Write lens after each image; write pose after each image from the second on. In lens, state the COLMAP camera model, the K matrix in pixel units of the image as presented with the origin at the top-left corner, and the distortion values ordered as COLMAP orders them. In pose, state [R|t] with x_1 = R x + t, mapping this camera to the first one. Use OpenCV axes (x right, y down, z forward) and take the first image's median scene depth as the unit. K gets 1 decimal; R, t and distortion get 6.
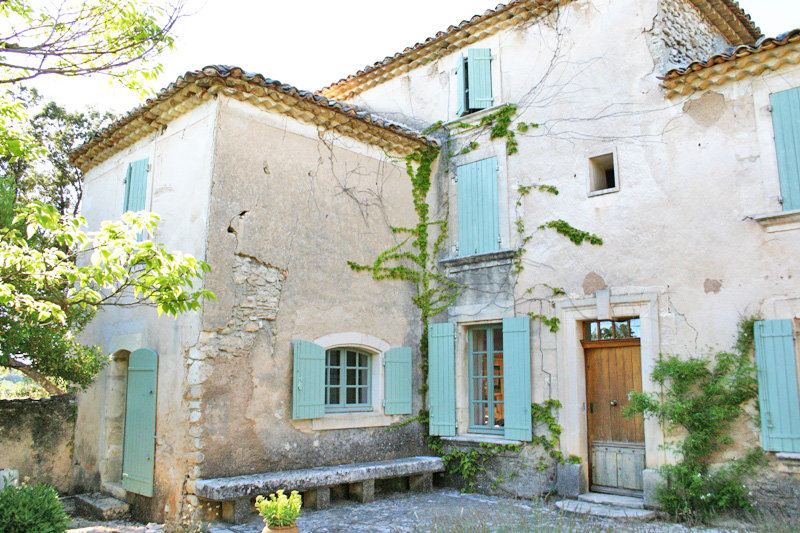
lens RADIAL K [[645.7, 0, 400.0], [0, 645.7, 266.5], [0, 0, 1]] dist [-0.165095, 0.127609]
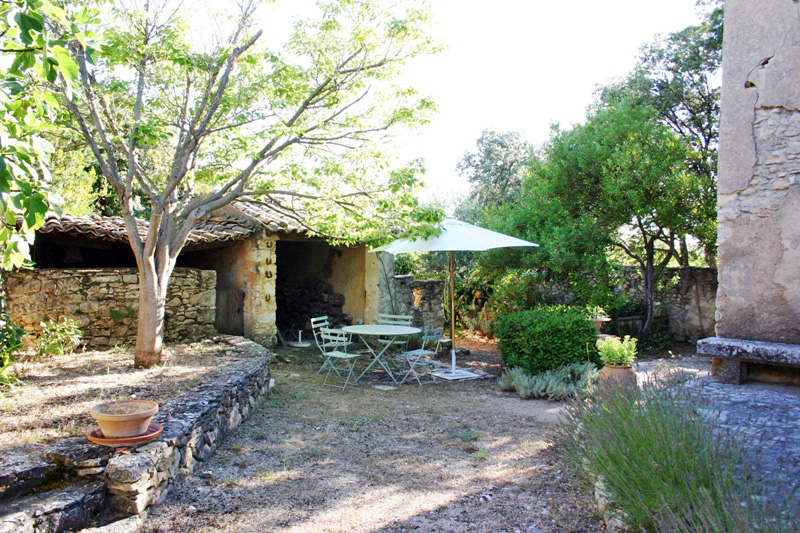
lens RADIAL K [[645.7, 0, 400.0], [0, 645.7, 266.5], [0, 0, 1]] dist [-0.165095, 0.127609]
pose [[0.004947, 0.029029, -0.999566, 0.607230], [0.153824, 0.987659, 0.029444, 0.095104], [0.988086, -0.153903, 0.000420, 0.418914]]
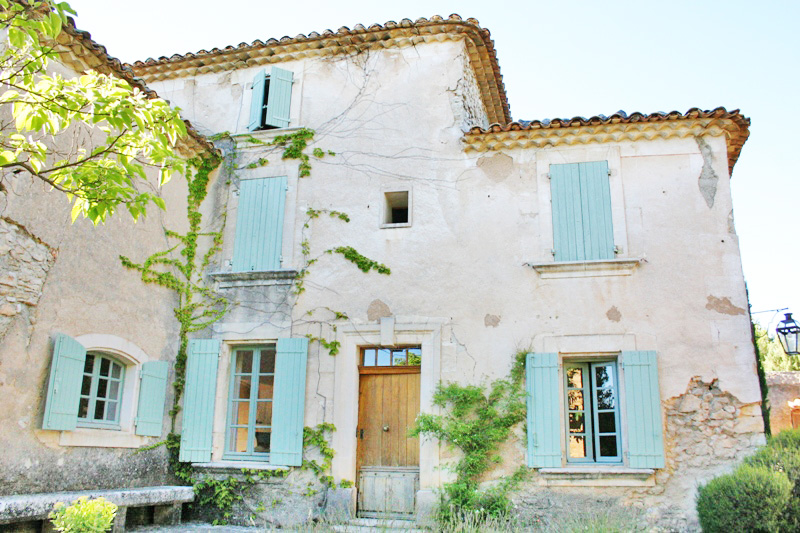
lens RADIAL K [[645.7, 0, 400.0], [0, 645.7, 266.5], [0, 0, 1]] dist [-0.165095, 0.127609]
pose [[0.861299, 0.152353, 0.484720, -0.178872], [-0.102693, 0.986496, -0.127591, 0.084001], [-0.497613, 0.060117, 0.865313, 0.071694]]
